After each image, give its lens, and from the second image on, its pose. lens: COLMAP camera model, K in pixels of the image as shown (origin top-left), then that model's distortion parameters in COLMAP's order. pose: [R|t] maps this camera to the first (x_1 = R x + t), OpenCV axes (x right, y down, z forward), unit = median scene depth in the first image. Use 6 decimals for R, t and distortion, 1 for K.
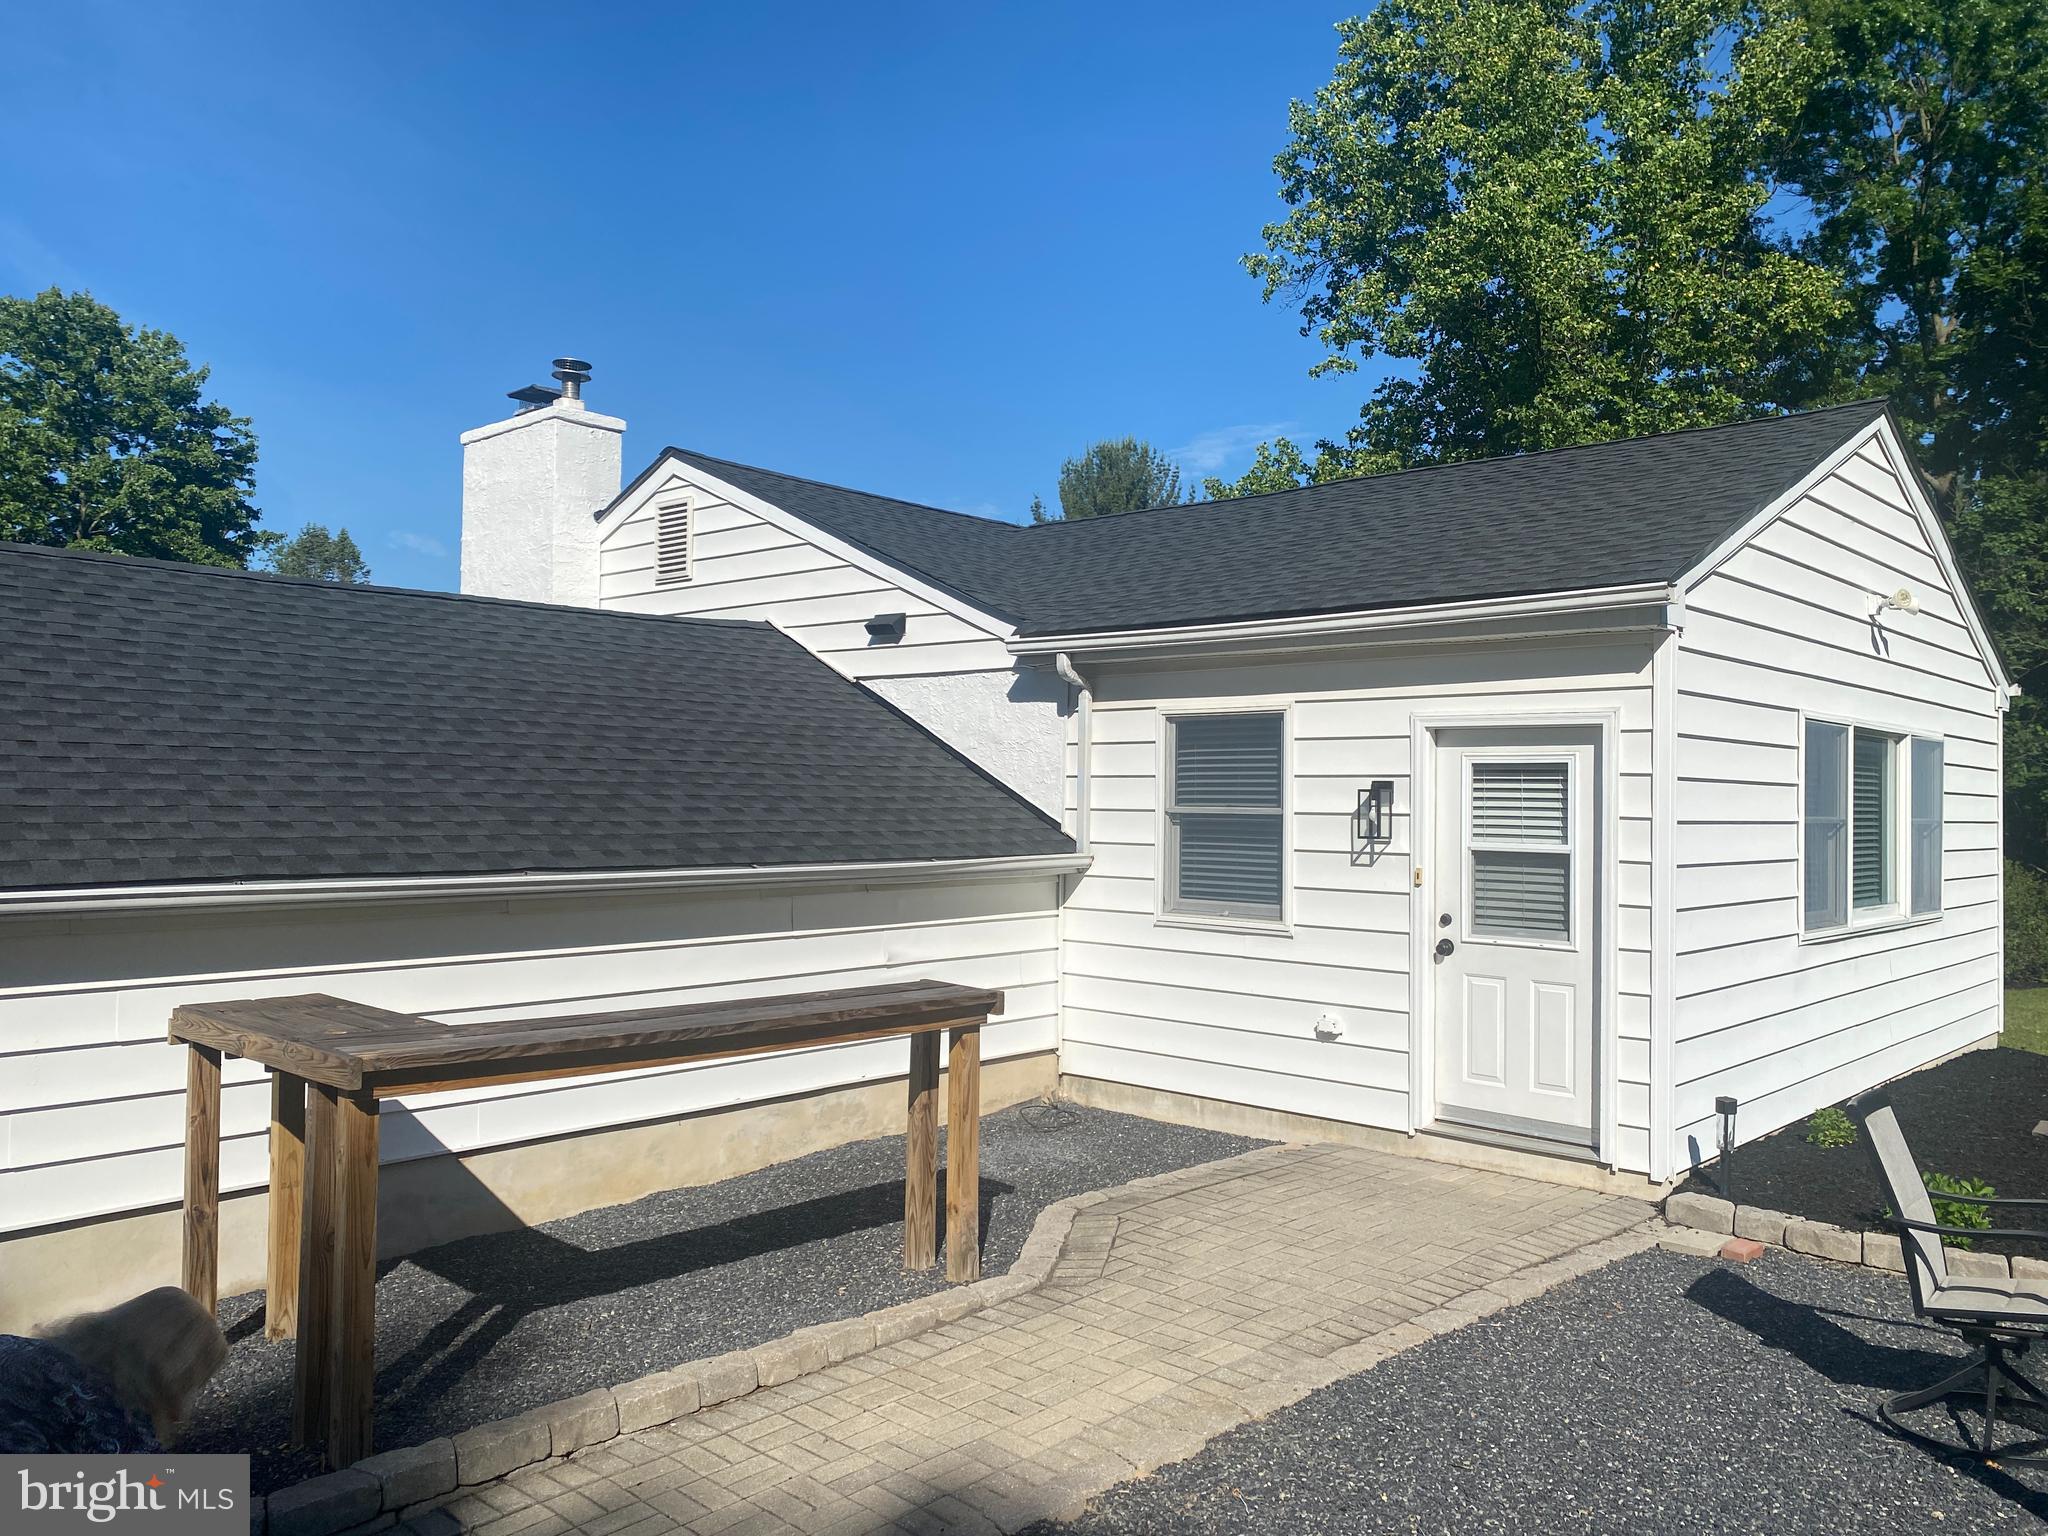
lens RADIAL K [[1547.3, 0, 1038.0], [0, 1547.3, 764.6], [0, 0, 1]] dist [0.048534, -0.049935]
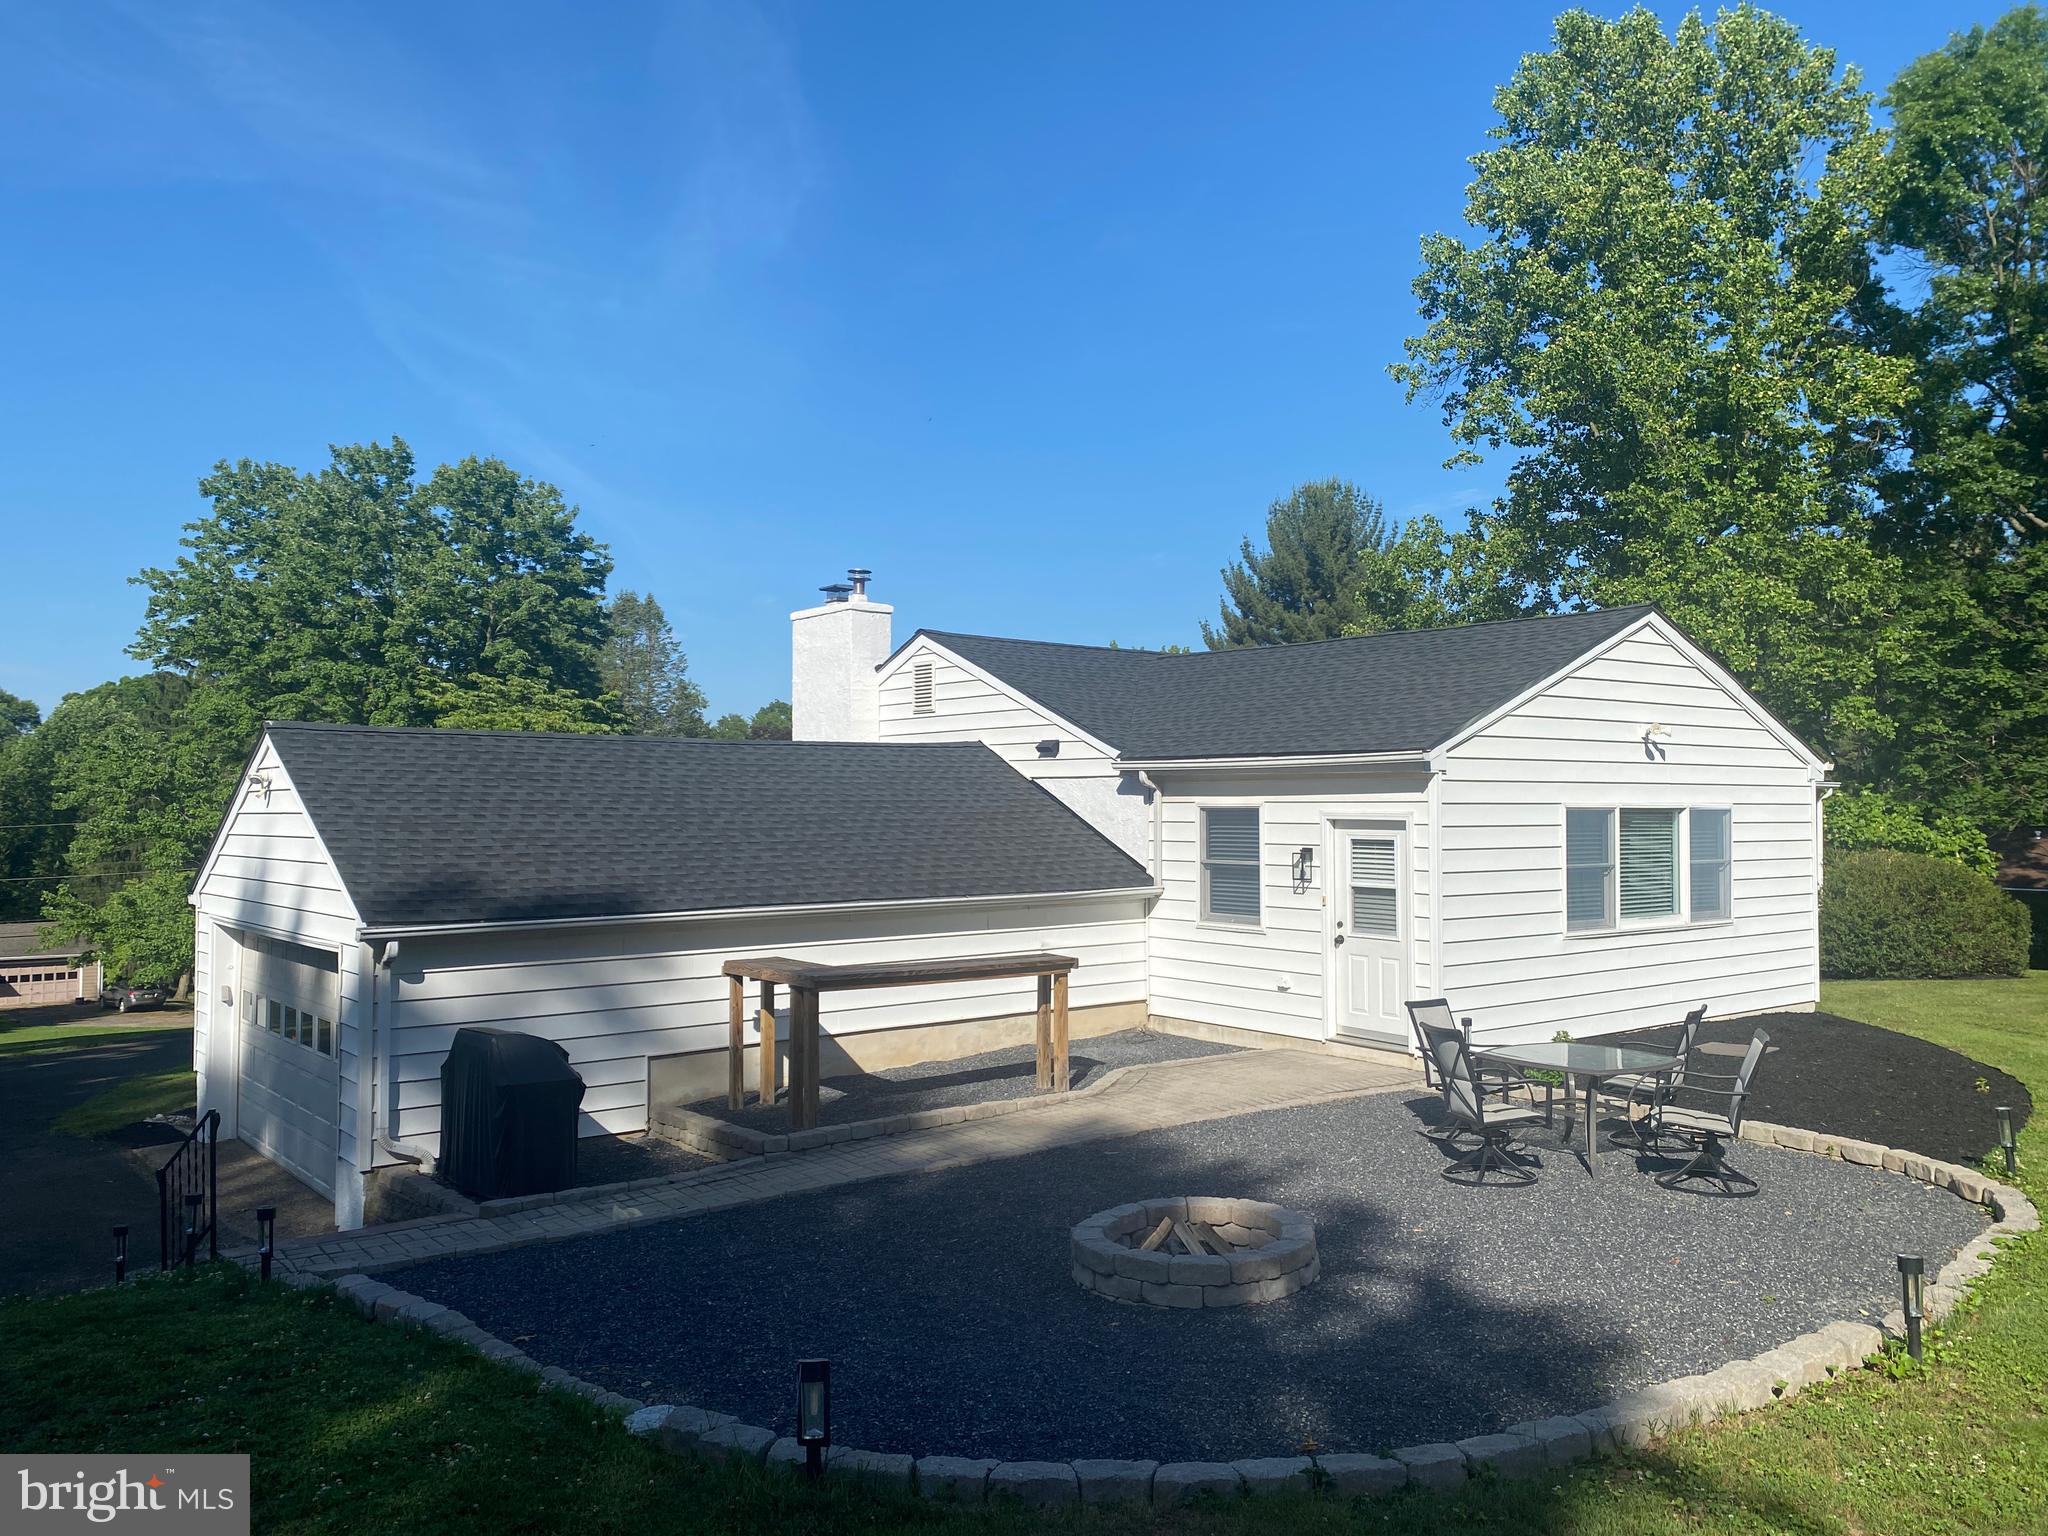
lens RADIAL K [[1547.3, 0, 1006.1], [0, 1547.3, 753.7], [0, 0, 1]] dist [0.048534, -0.049935]
pose [[0.983962, -0.020315, -0.177216, 0.161485], [0.018183, 0.999742, -0.013644, -0.065450], [0.177448, 0.010203, 0.984077, -0.686315]]
